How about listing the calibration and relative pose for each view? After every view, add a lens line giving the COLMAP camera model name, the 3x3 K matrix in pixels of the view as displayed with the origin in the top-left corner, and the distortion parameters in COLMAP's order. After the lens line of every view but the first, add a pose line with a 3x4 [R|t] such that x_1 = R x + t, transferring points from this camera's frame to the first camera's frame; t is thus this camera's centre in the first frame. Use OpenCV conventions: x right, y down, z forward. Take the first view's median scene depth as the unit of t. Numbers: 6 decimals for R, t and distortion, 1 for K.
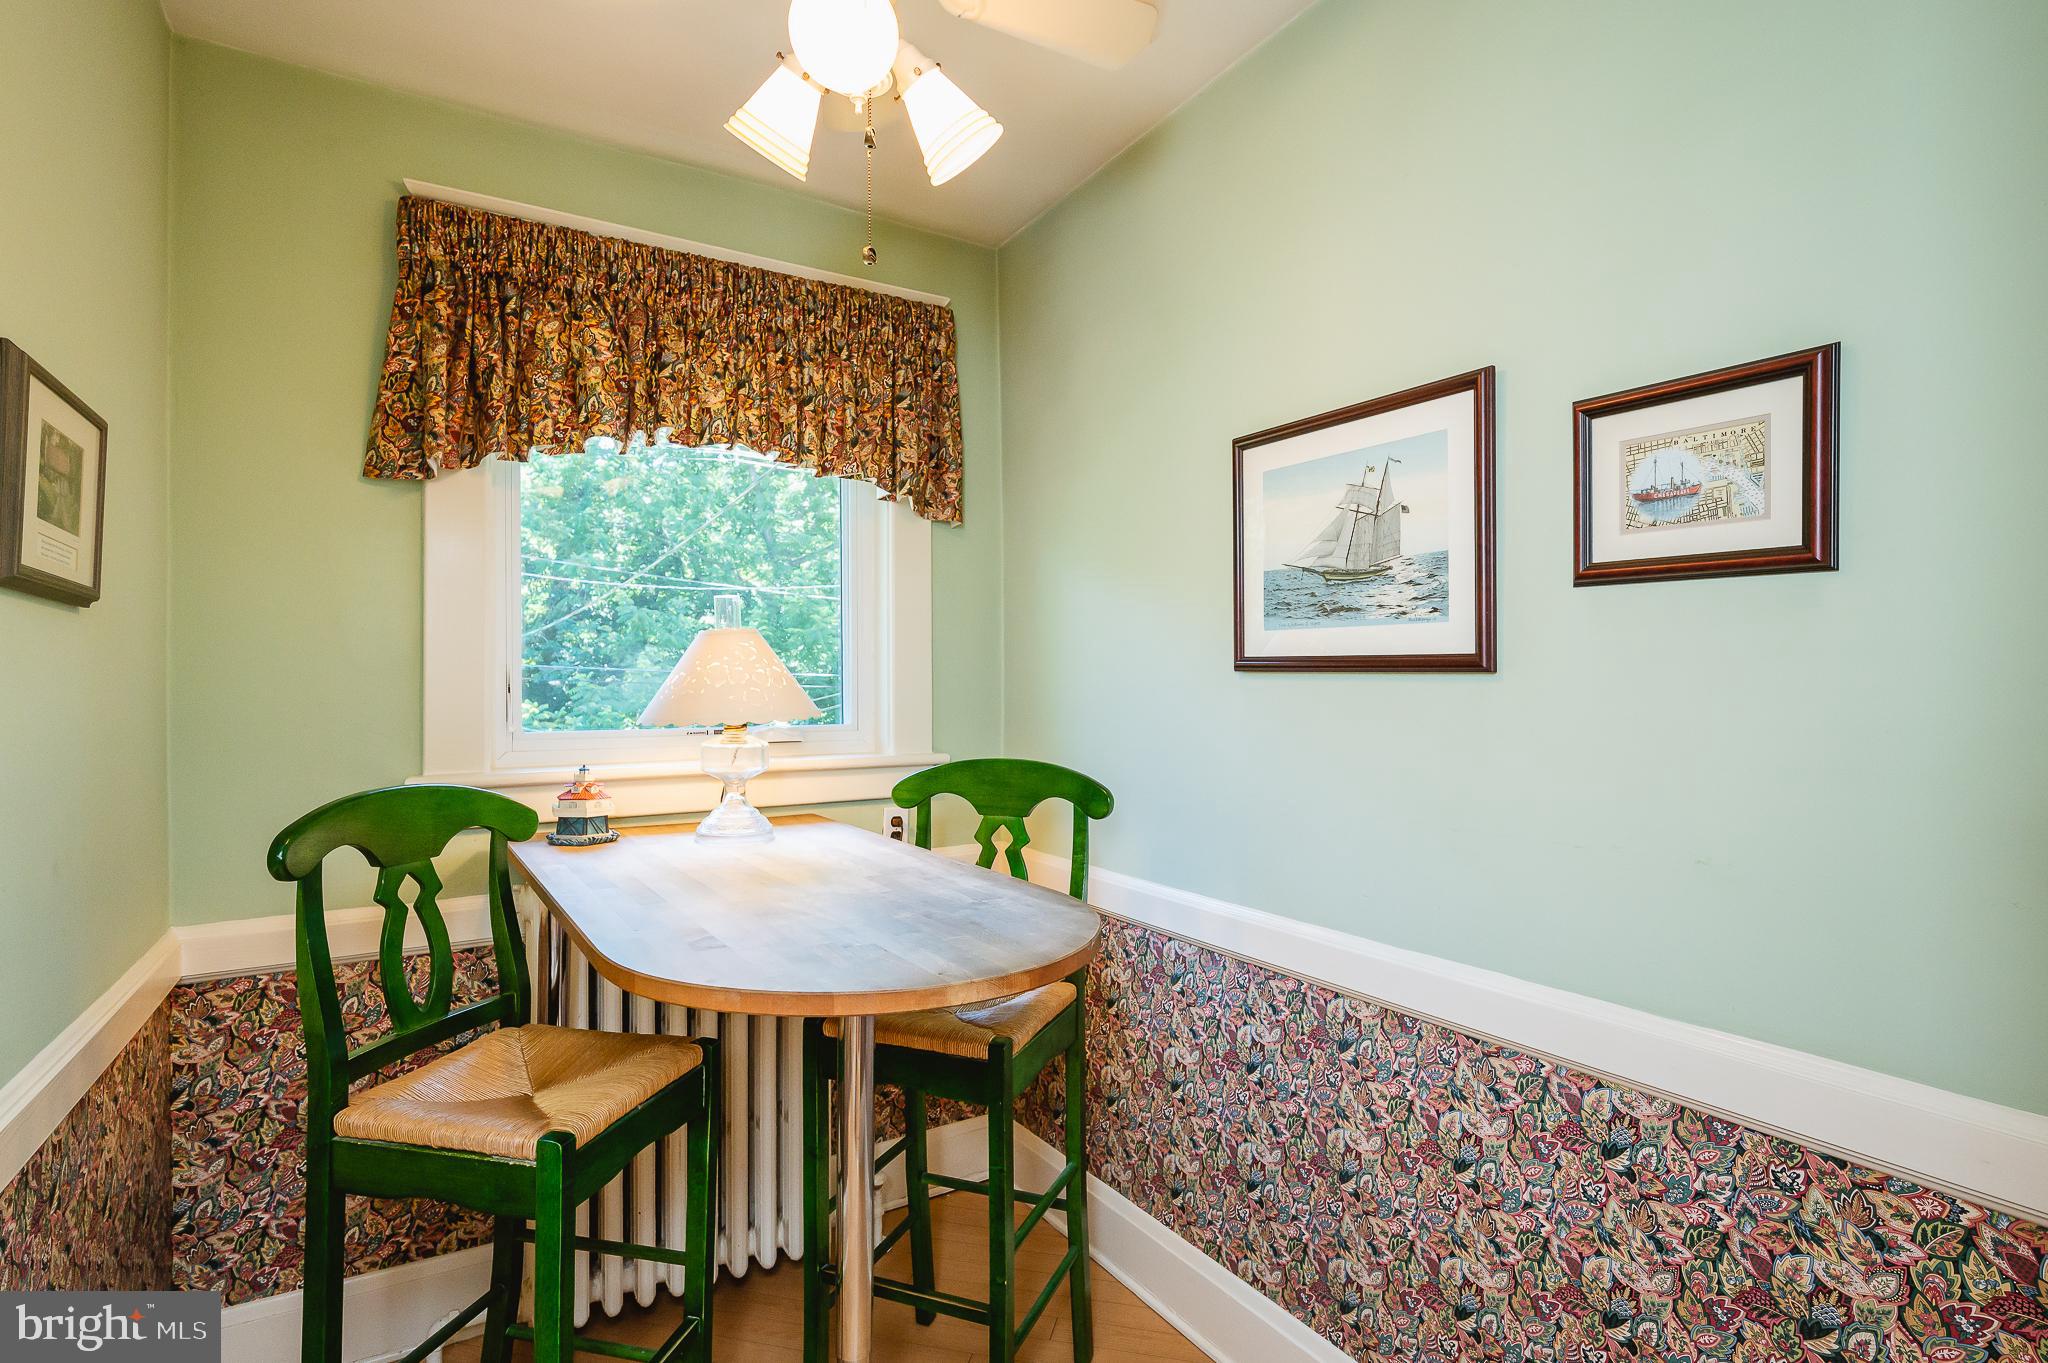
lens RADIAL K [[990.6, 0, 1012.3], [0, 990.6, 680.5], [0, 0, 1]] dist [-0.004617, -0.000492]
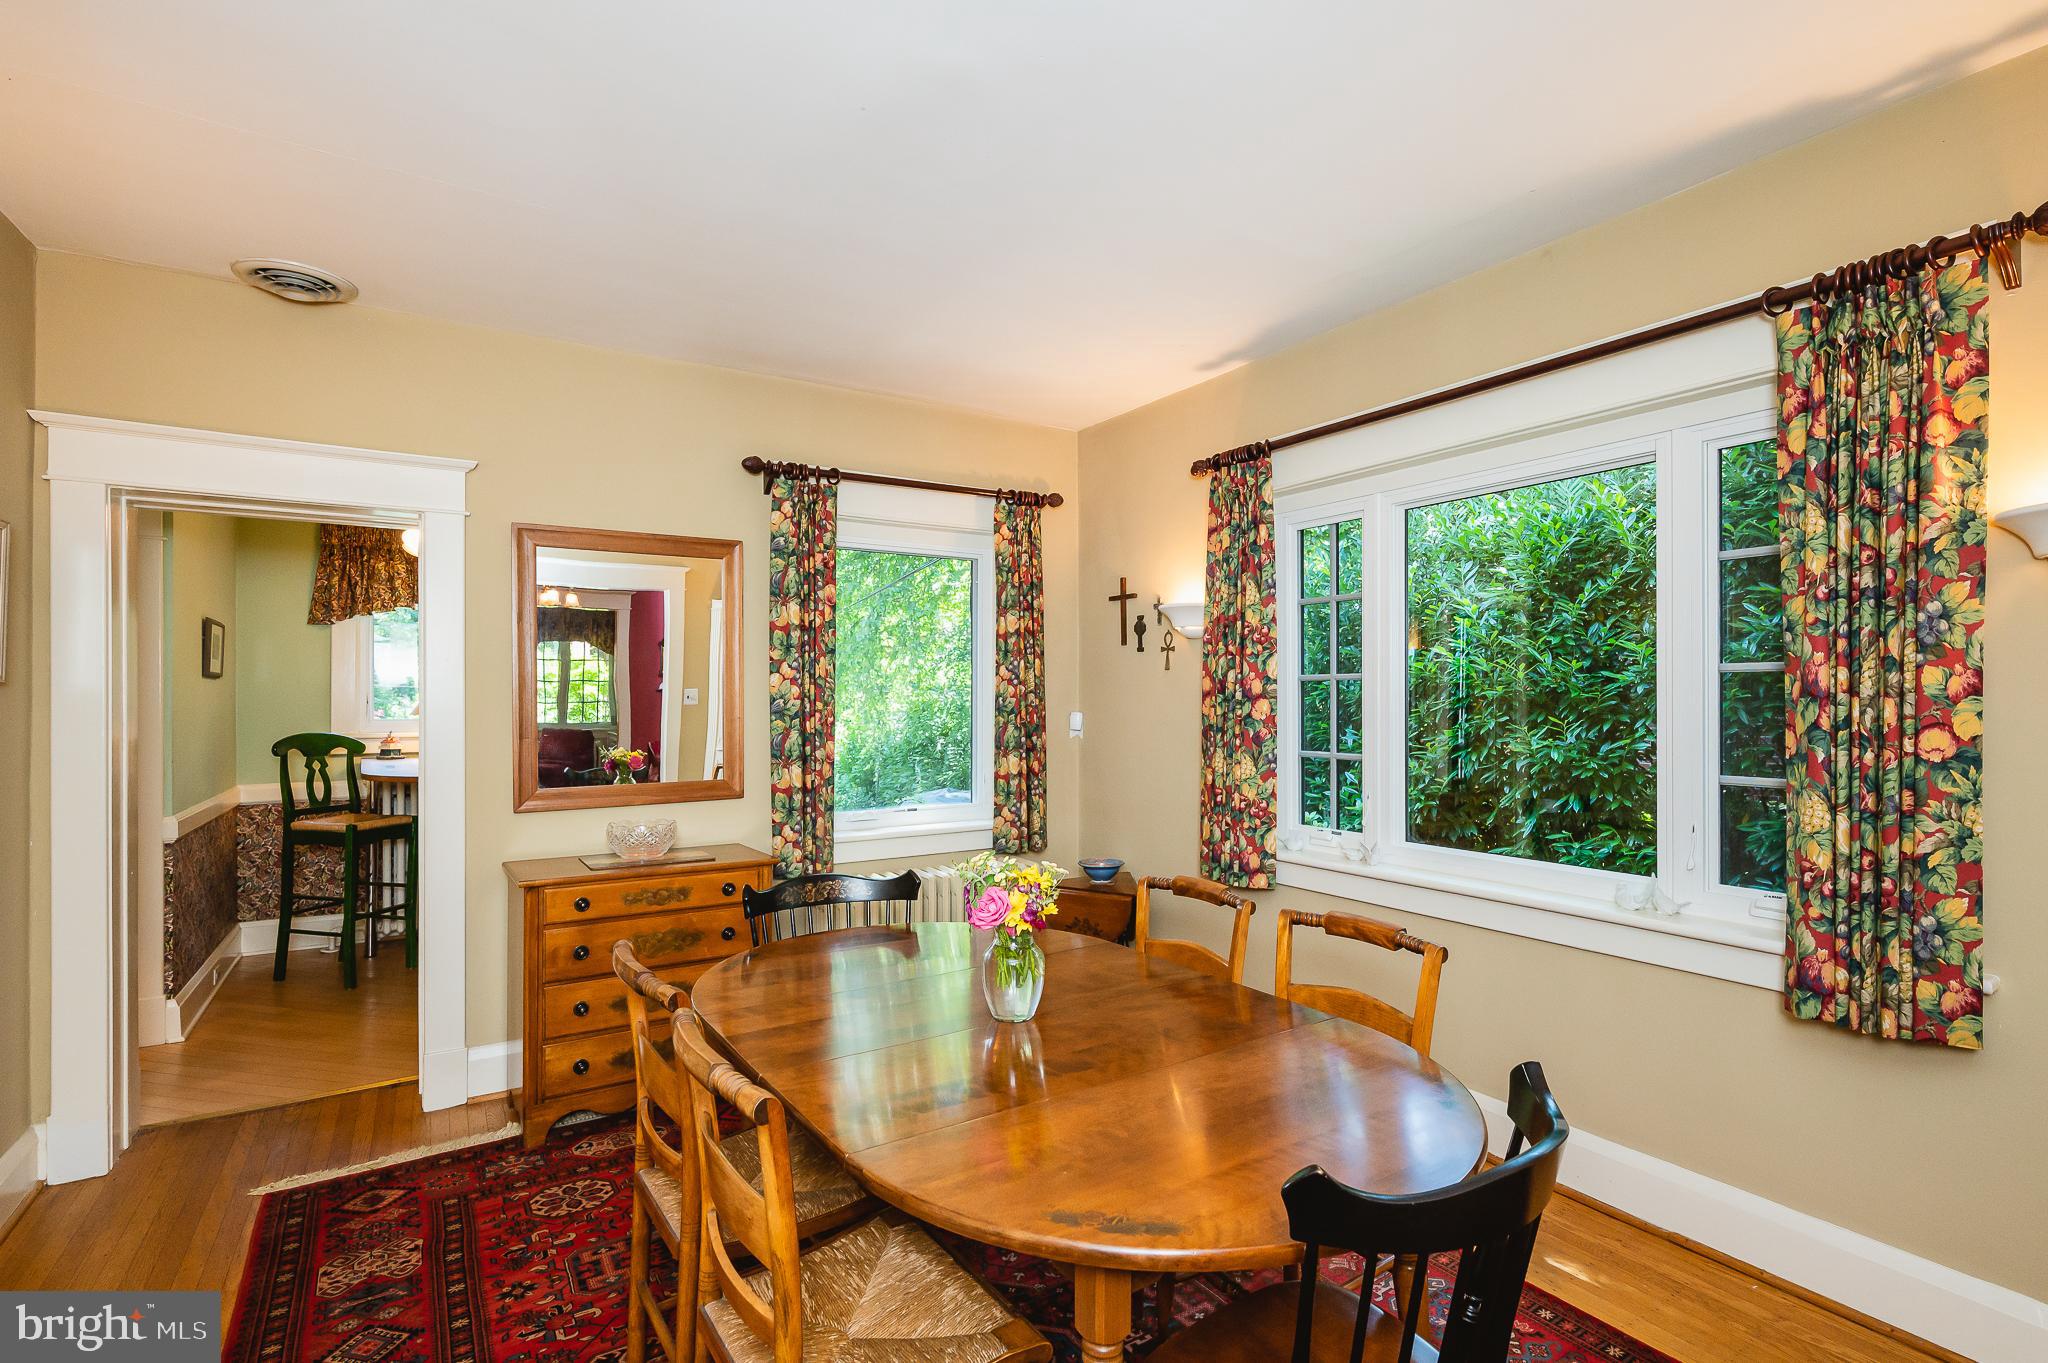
lens RADIAL K [[990.6, 0, 1036.1], [0, 990.6, 687.0], [0, 0, 1]] dist [-0.004617, -0.000492]
pose [[0.999827, 0.000987, 0.018576, 1.331892], [-0.000933, 0.999995, -0.002892, -0.029415], [-0.018579, 0.002875, 0.999823, -1.801366]]
